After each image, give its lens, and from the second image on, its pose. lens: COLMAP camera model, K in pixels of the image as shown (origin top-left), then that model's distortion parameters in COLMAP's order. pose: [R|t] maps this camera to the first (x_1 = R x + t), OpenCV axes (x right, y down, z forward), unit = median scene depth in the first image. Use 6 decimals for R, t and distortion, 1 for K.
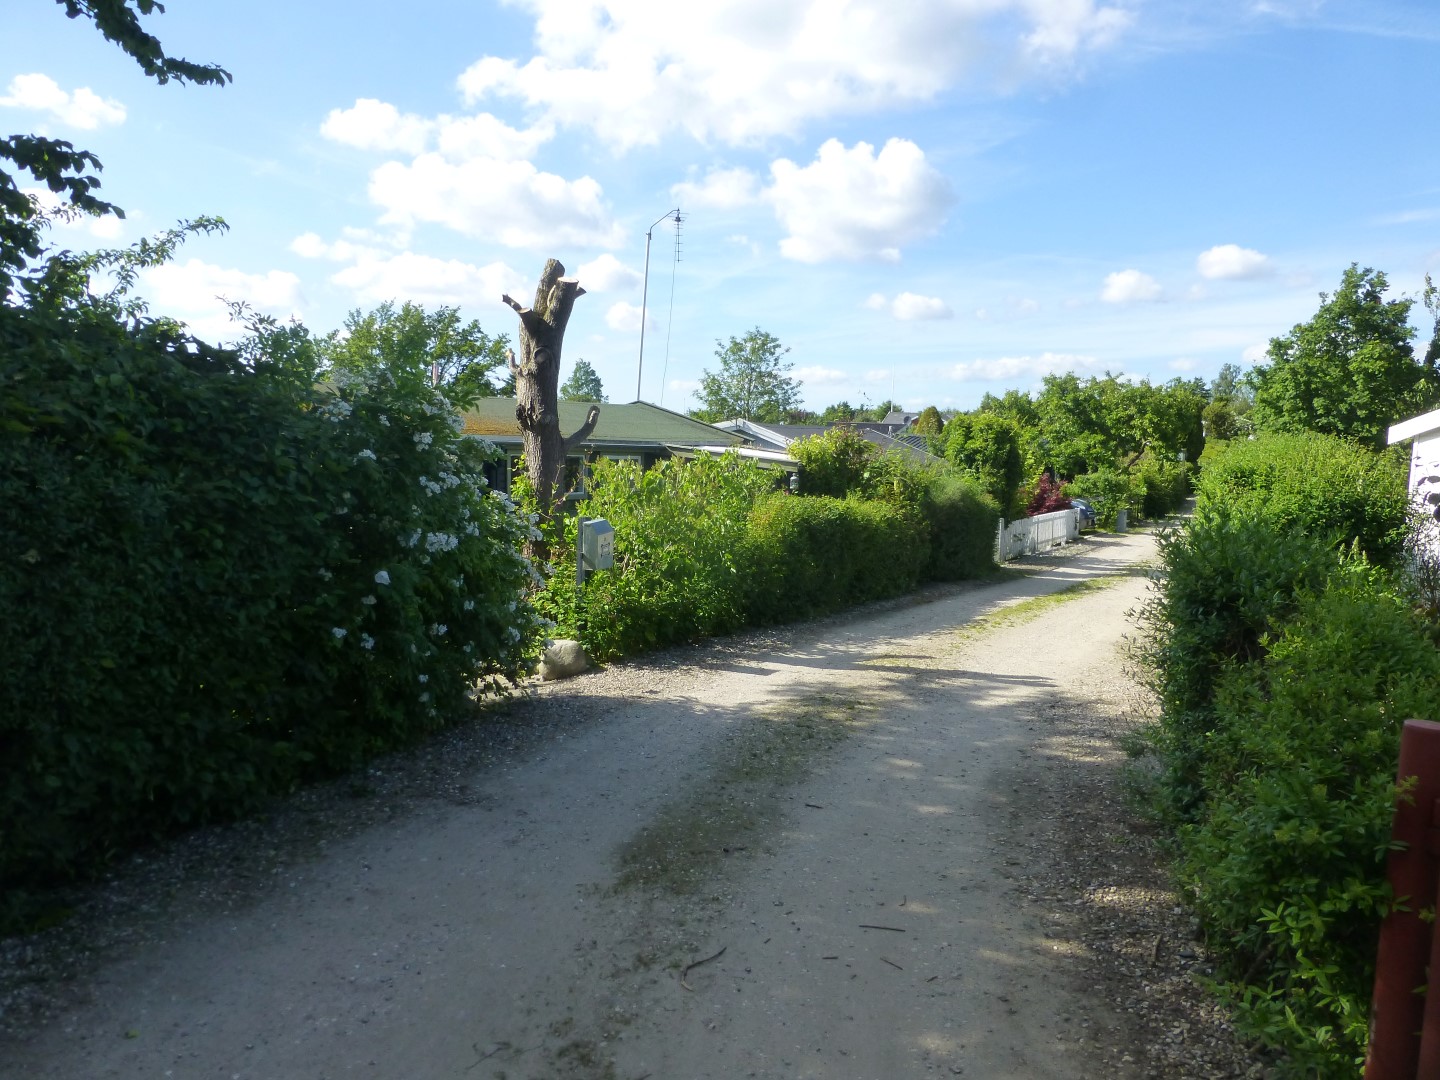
lens RADIAL K [[1083.4, 0, 724.0], [0, 1083.4, 502.9], [0, 0, 1]] dist [-0.008997, -0.007803]
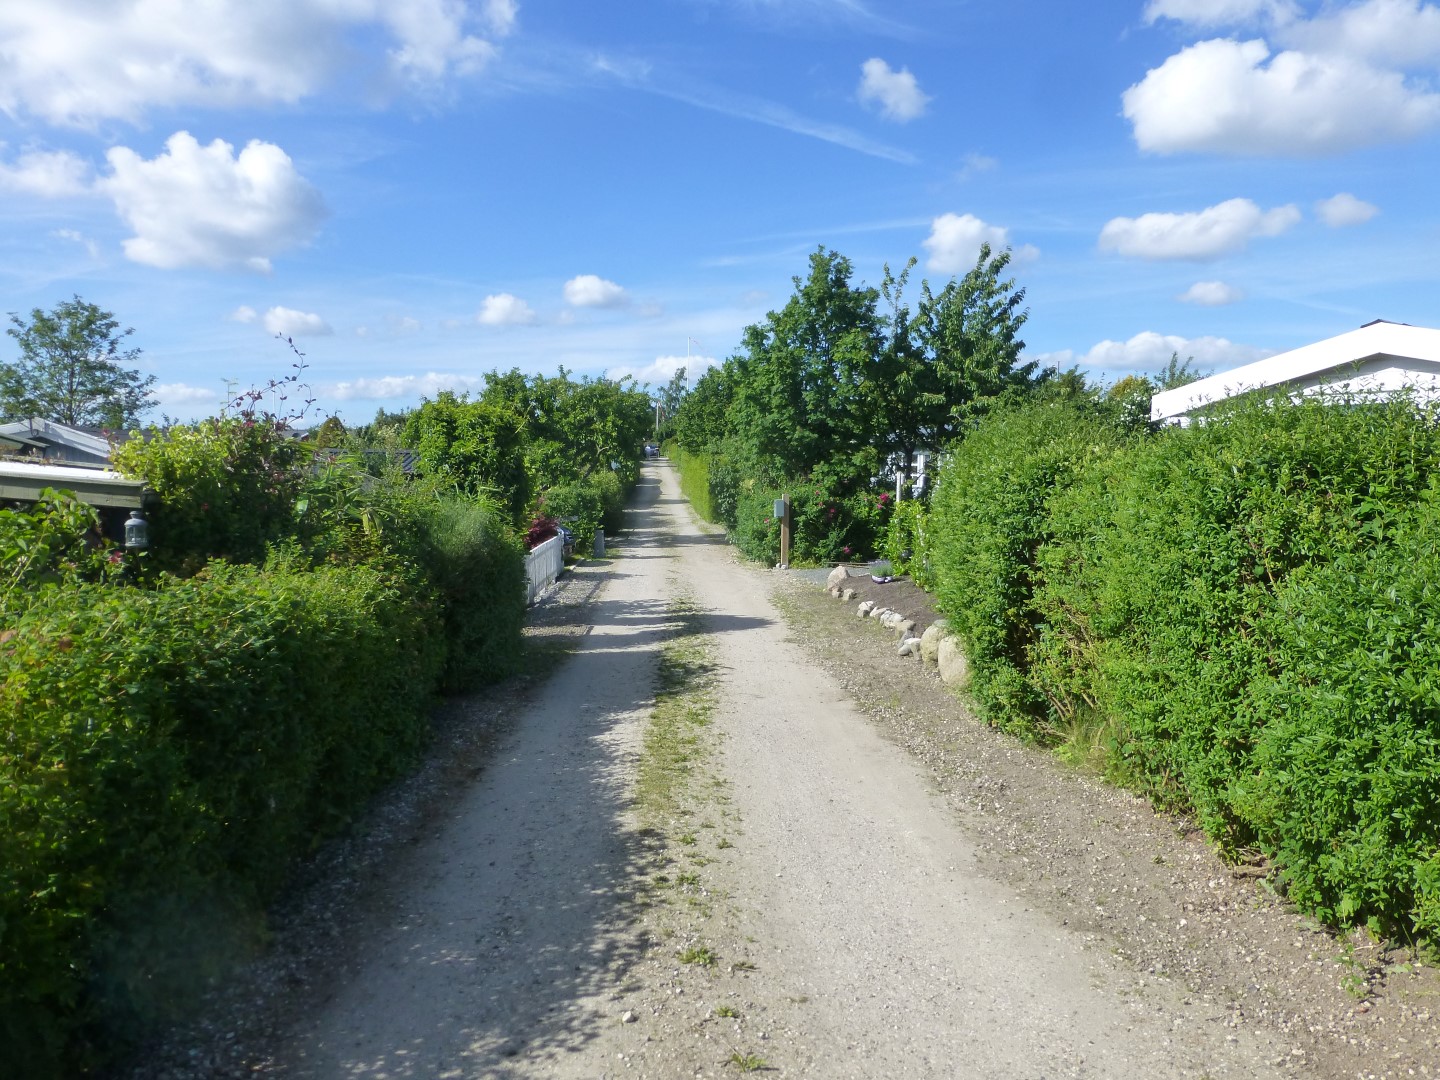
lens RADIAL K [[1083.4, 0, 724.0], [0, 1083.4, 502.9], [0, 0, 1]] dist [-0.008997, -0.007803]
pose [[0.852312, -0.050221, 0.520616, 0.016971], [0.059403, 0.998234, -0.000955, -0.006716], [-0.519649, 0.031740, 0.853790, 0.206568]]
